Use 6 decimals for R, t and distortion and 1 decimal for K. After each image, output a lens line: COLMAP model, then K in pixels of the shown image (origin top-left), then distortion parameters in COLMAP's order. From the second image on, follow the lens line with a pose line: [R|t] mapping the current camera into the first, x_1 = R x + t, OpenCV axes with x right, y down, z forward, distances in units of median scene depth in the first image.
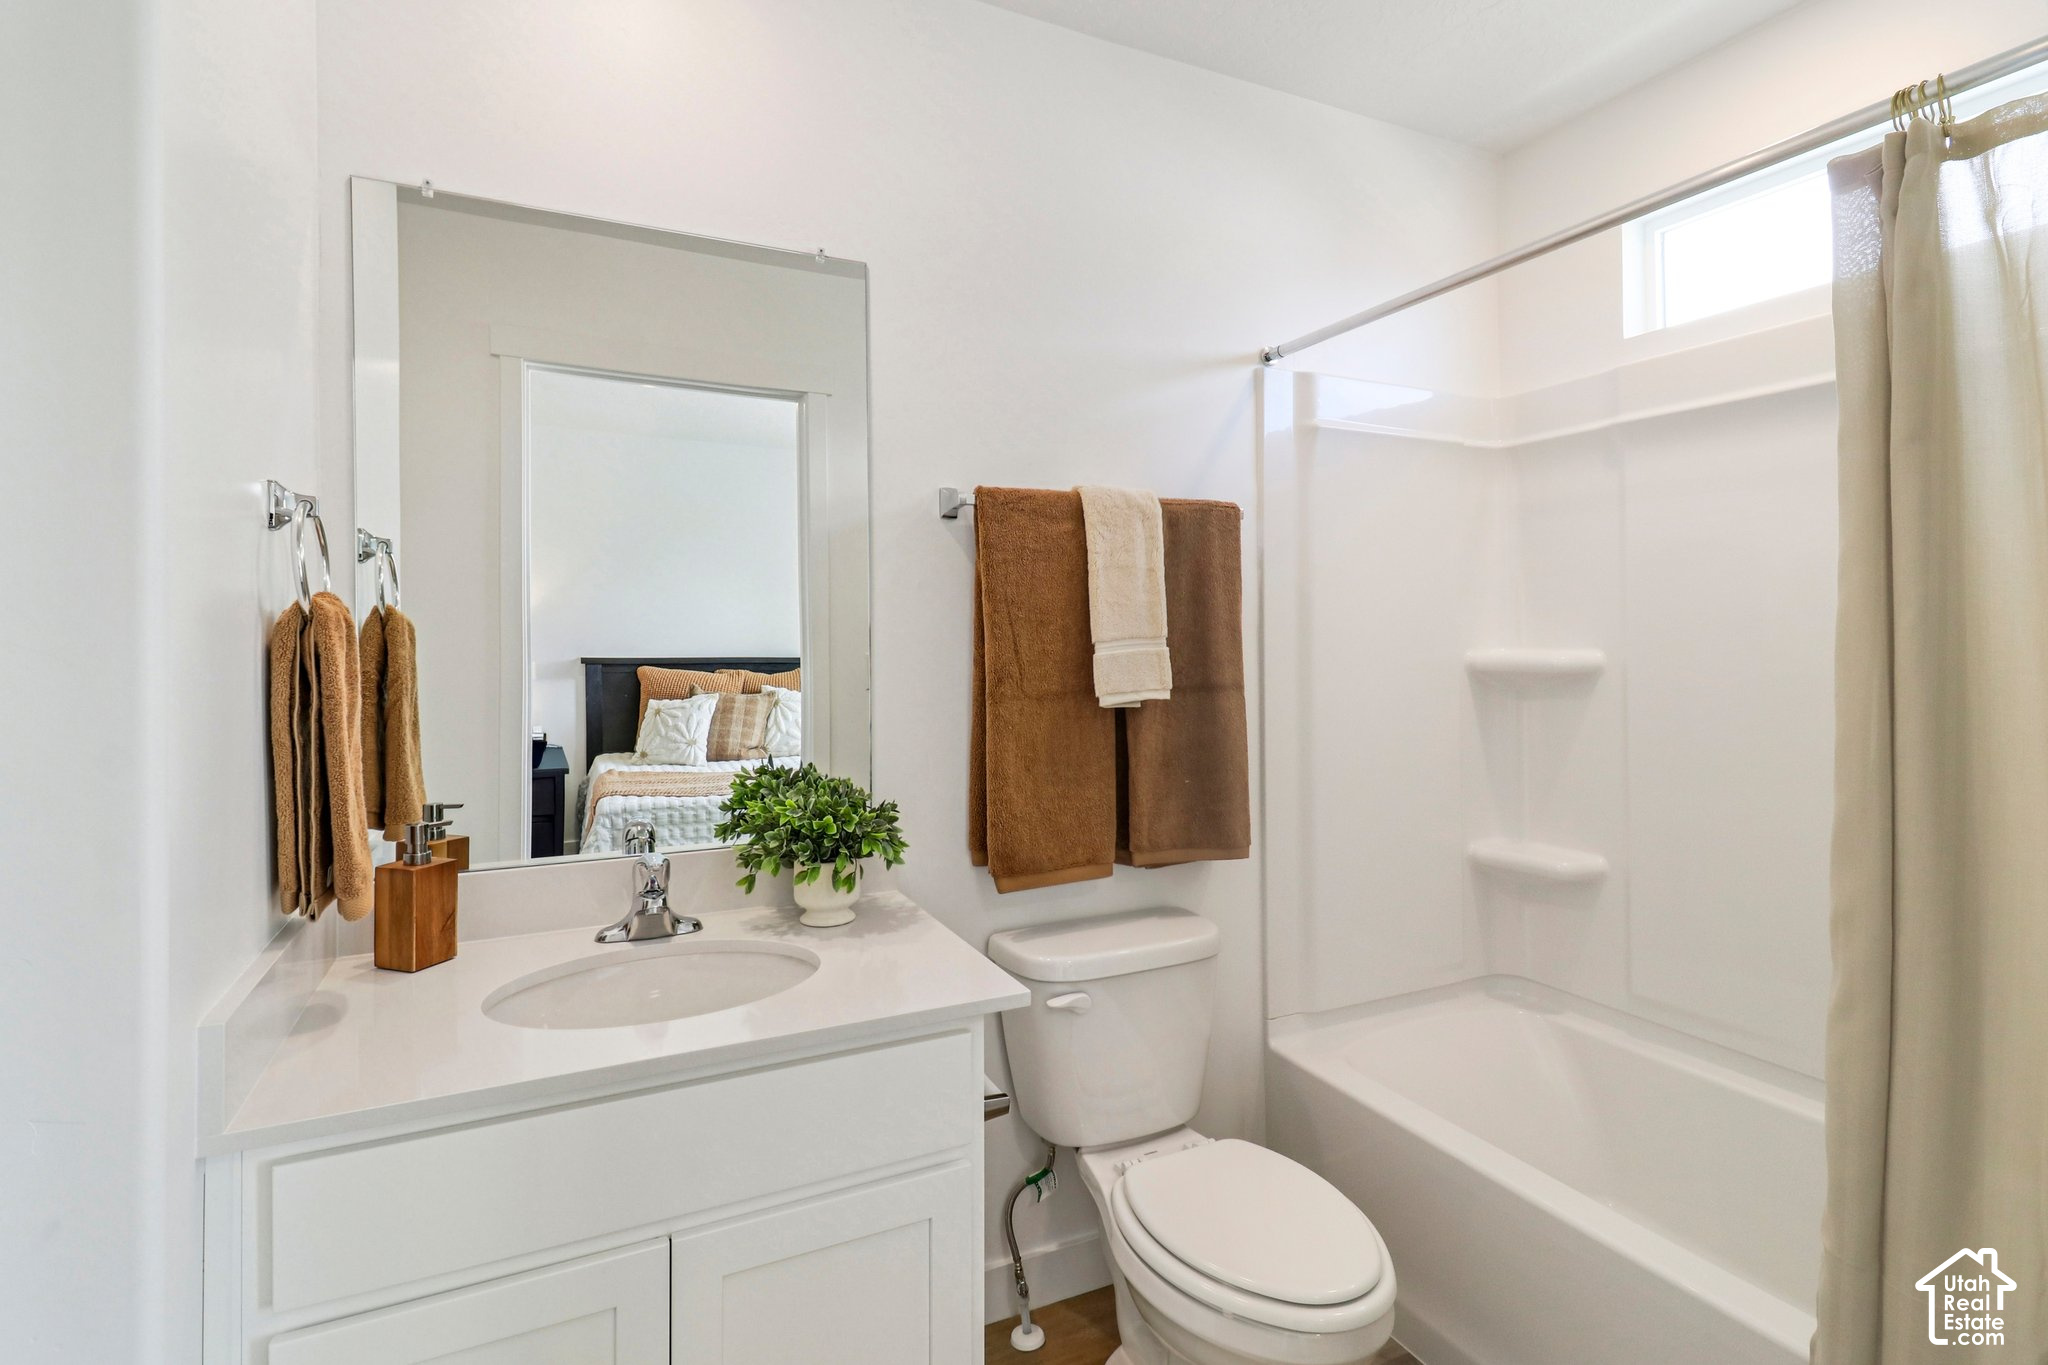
lens RADIAL K [[946.3, 0, 1050.3], [0, 946.3, 641.0], [0, 0, 1]] dist [0.017409, -0.005909]
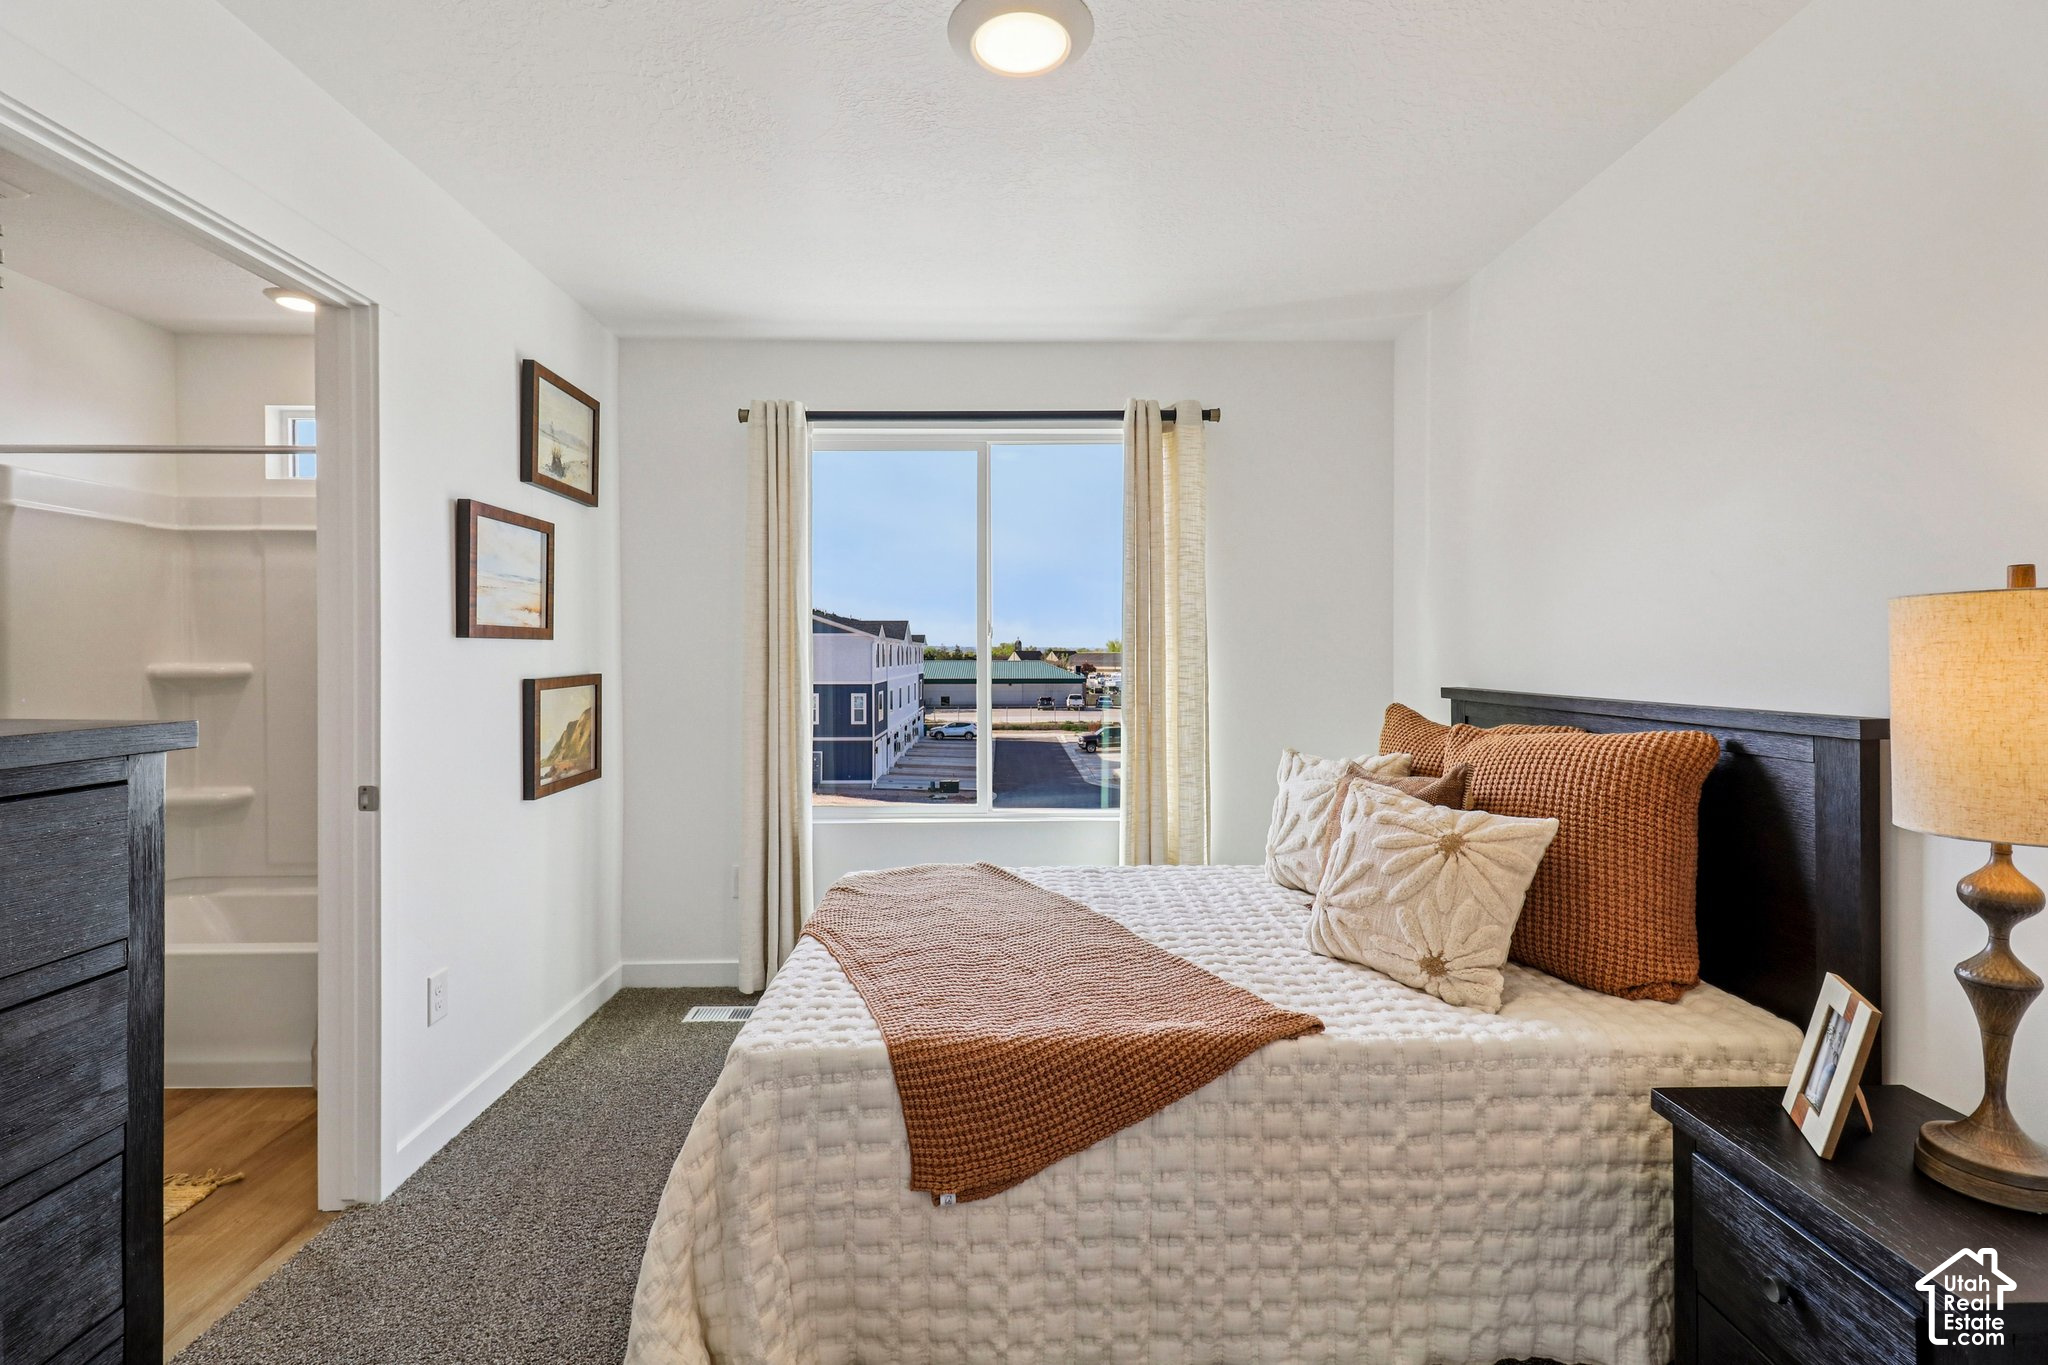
lens RADIAL K [[946.3, 0, 1004.4], [0, 946.3, 655.1], [0, 0, 1]] dist [0.017409, -0.005909]
pose [[0.427879, 0.002849, 0.903832, -0.425269], [0.000459, 0.999994, -0.003369, 0.000415], [-0.903836, 0.001856, 0.427875, -1.068329]]
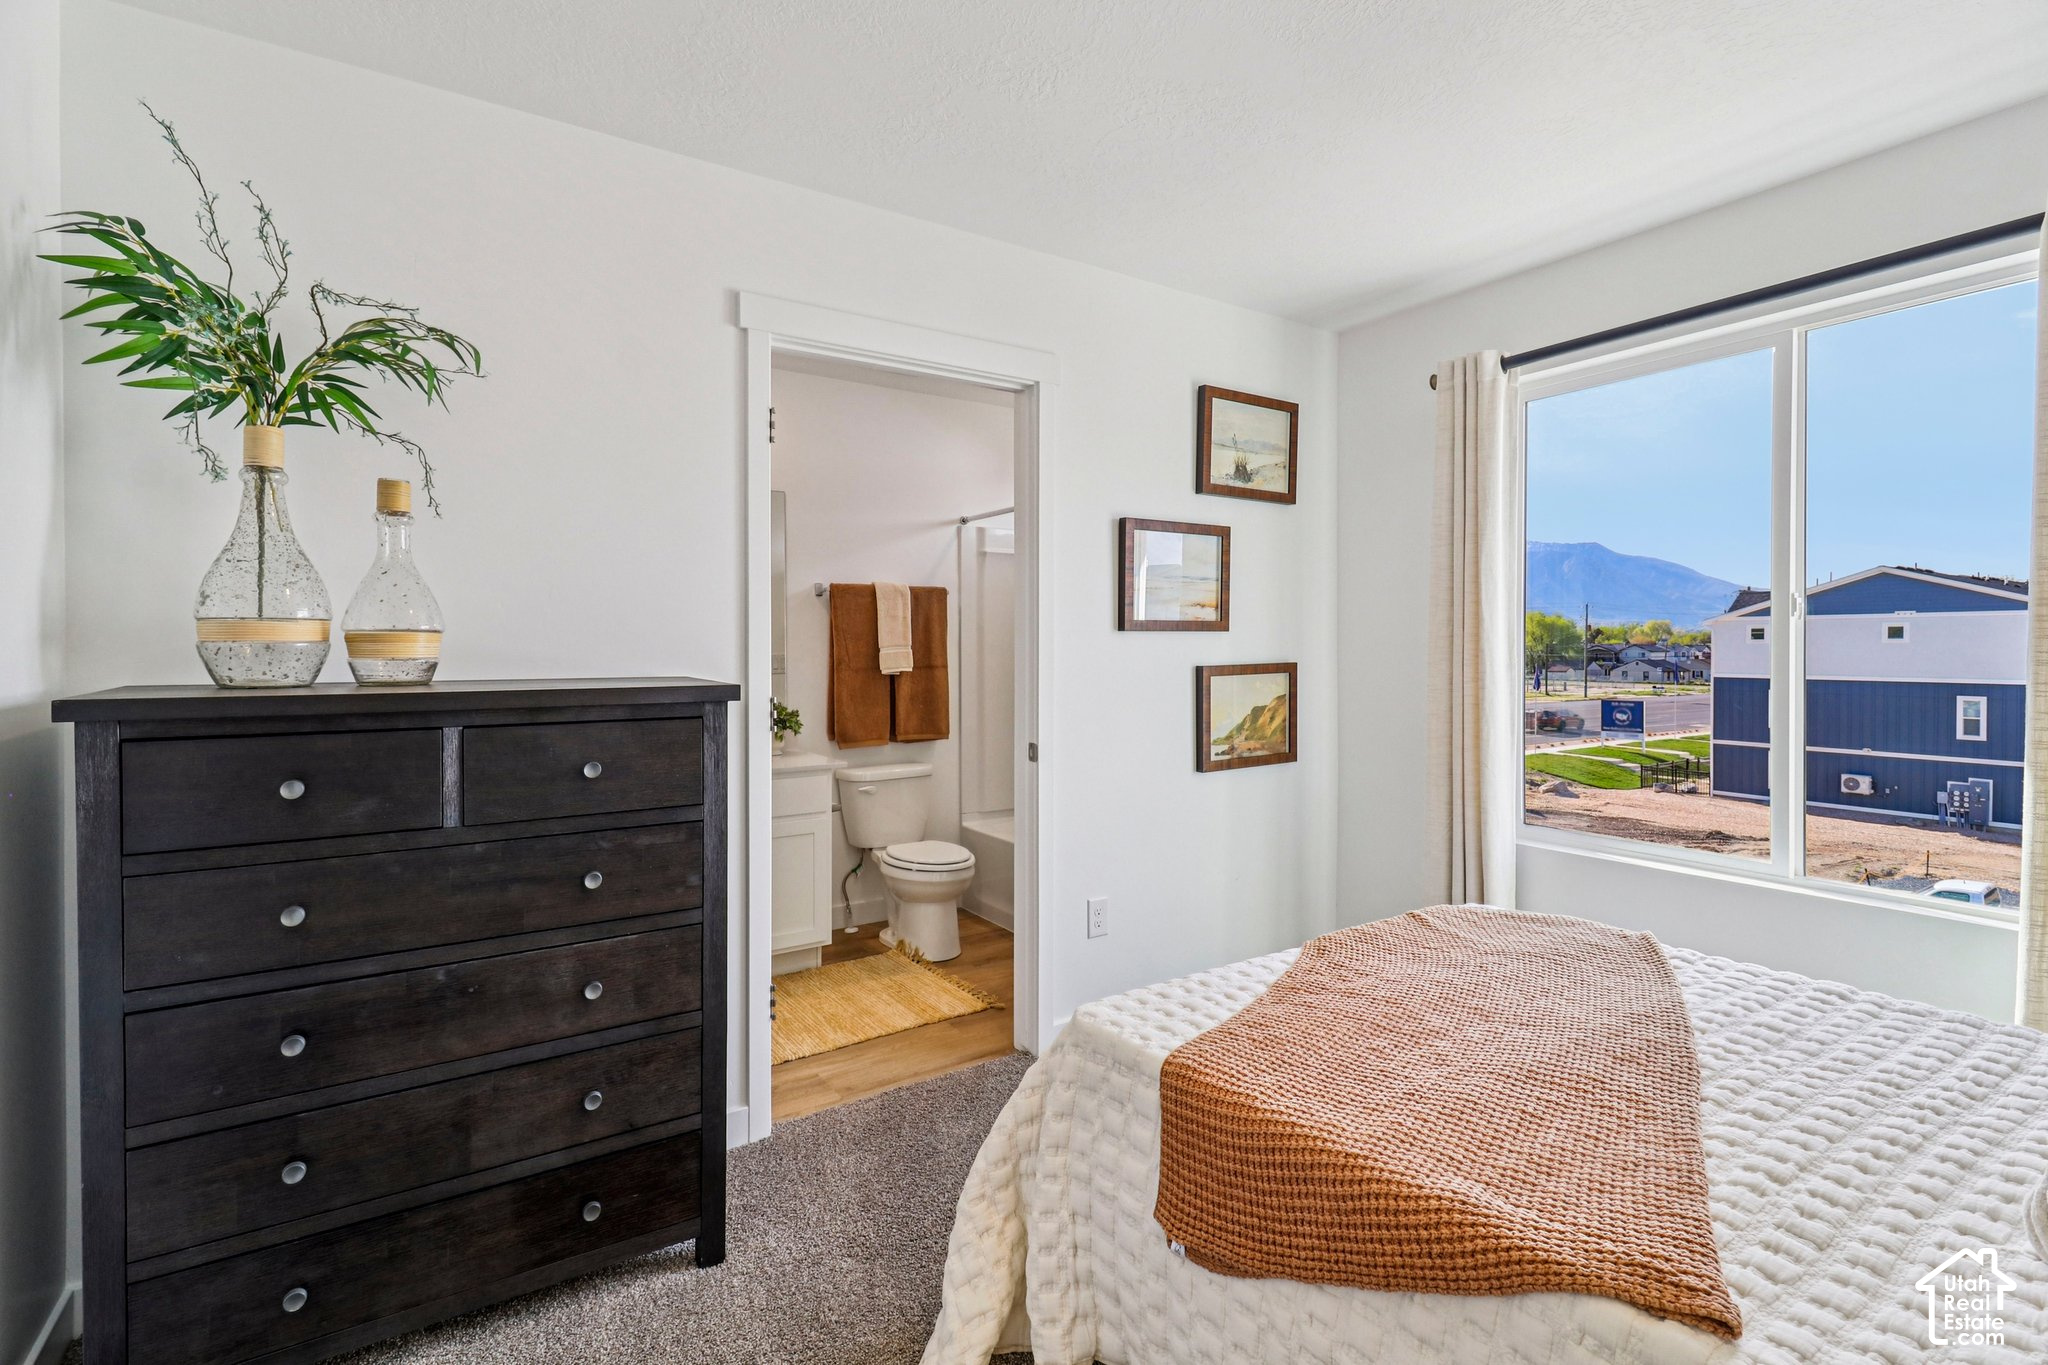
lens RADIAL K [[946.3, 0, 1027.3], [0, 946.3, 648.5], [0, 0, 1]] dist [0.017409, -0.005909]
pose [[0.993355, 0.000788, 0.115090, 0.139844], [-0.001117, 0.999995, 0.002798, -0.003881], [-0.115087, -0.002908, 0.993351, -1.426795]]
